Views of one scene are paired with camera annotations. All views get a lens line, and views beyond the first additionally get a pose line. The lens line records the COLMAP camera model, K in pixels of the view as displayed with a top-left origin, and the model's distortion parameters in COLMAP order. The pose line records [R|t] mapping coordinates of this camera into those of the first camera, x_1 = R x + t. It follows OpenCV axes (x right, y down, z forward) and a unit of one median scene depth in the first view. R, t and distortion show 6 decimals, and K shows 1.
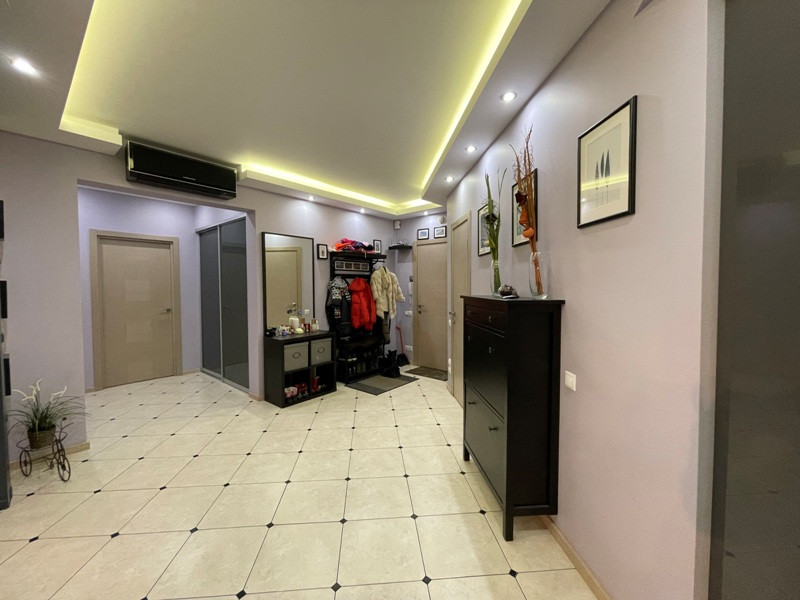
lens RADIAL K [[325.5, 0, 398.0], [0, 325.5, 299.2], [0, 0, 1]] dist [-0.001670, -0.000113]
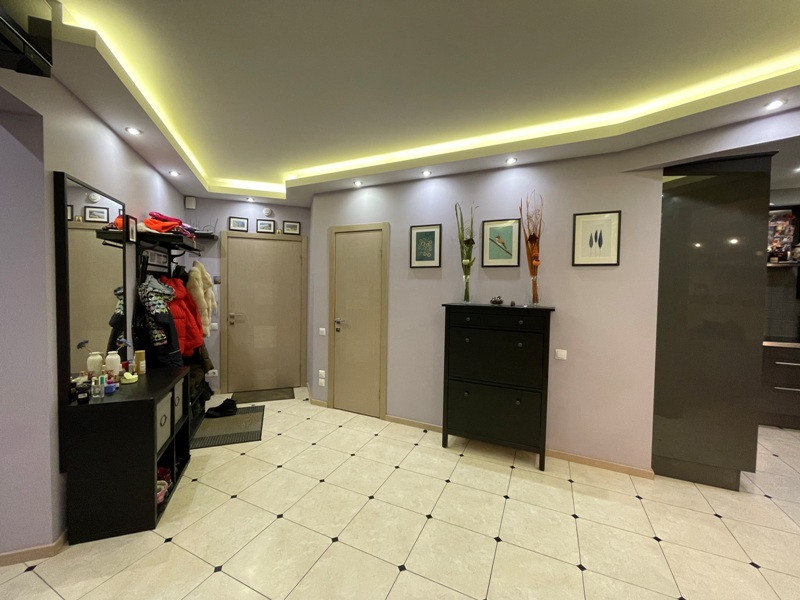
lens RADIAL K [[325.5, 0, 396.5], [0, 325.5, 298.0], [0, 0, 1]] dist [-0.001670, -0.000113]
pose [[0.500403, -0.020723, 0.865545, -0.485800], [0.017913, 0.999747, 0.013580, -0.028793], [-0.865607, 0.008709, 0.500647, 0.319887]]
